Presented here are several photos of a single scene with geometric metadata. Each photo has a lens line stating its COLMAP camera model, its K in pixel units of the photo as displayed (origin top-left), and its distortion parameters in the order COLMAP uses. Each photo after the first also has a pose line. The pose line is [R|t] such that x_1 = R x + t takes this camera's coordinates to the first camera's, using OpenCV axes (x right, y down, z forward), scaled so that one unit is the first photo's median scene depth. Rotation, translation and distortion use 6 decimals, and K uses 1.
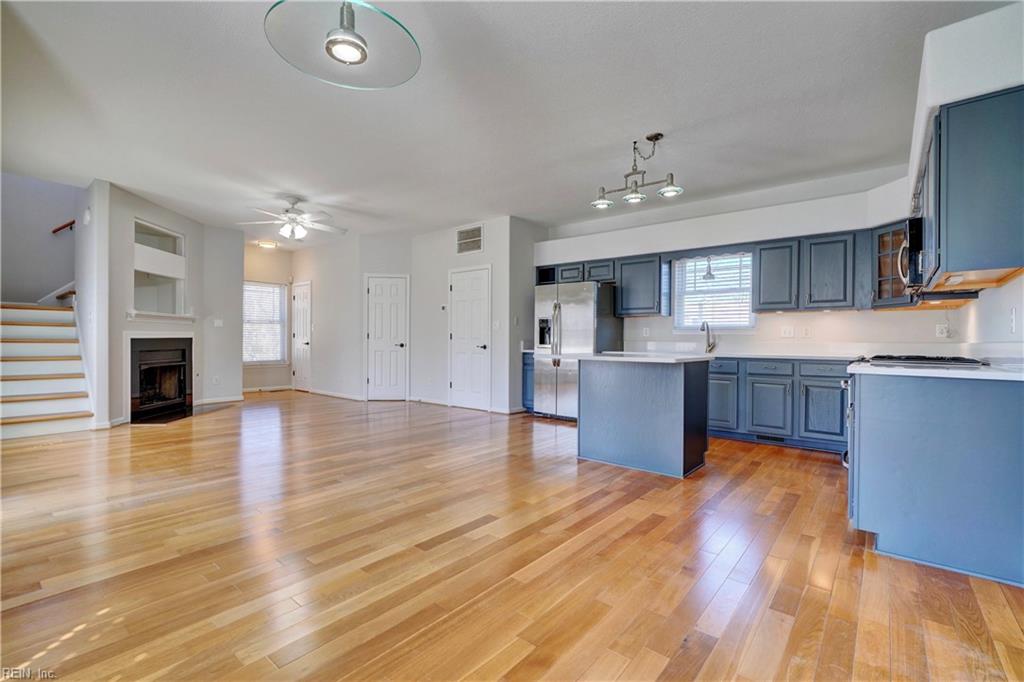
lens RADIAL K [[457.4, 0, 511.3], [0, 457.4, 342.2], [0, 0, 1]] dist [-0.020616, 0.005229]
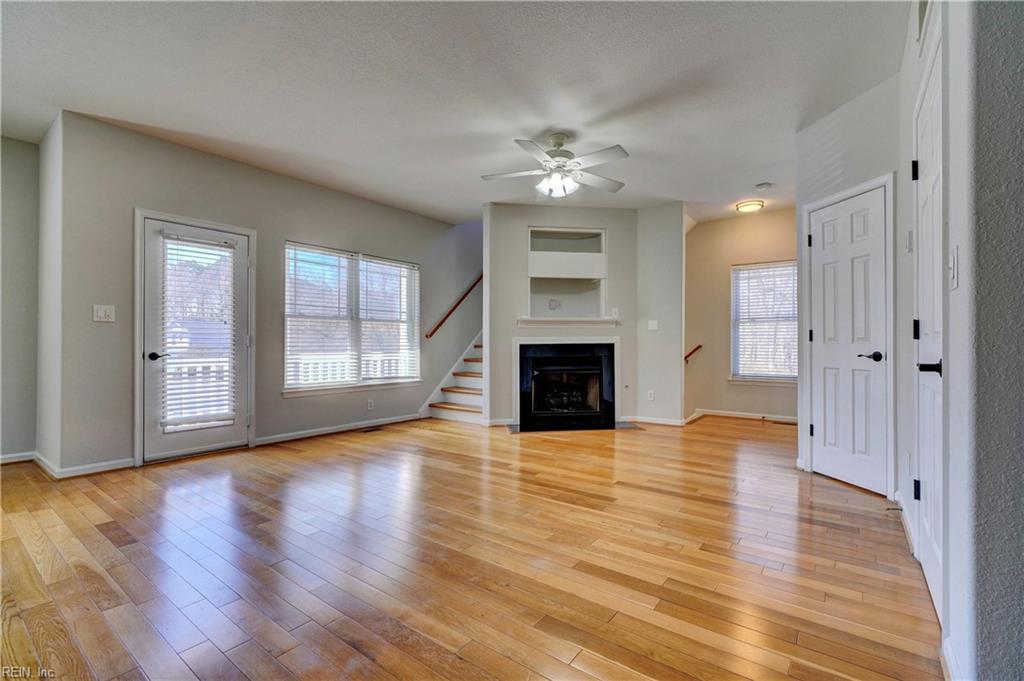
lens RADIAL K [[457.4, 0, 511.8], [0, 457.4, 340.7], [0, 0, 1]] dist [-0.020616, 0.005229]
pose [[0.055754, -0.016299, -0.998312, 0.167419], [-0.003380, 0.999858, -0.016513, 0.000744], [0.998439, 0.004295, 0.055691, 0.782397]]
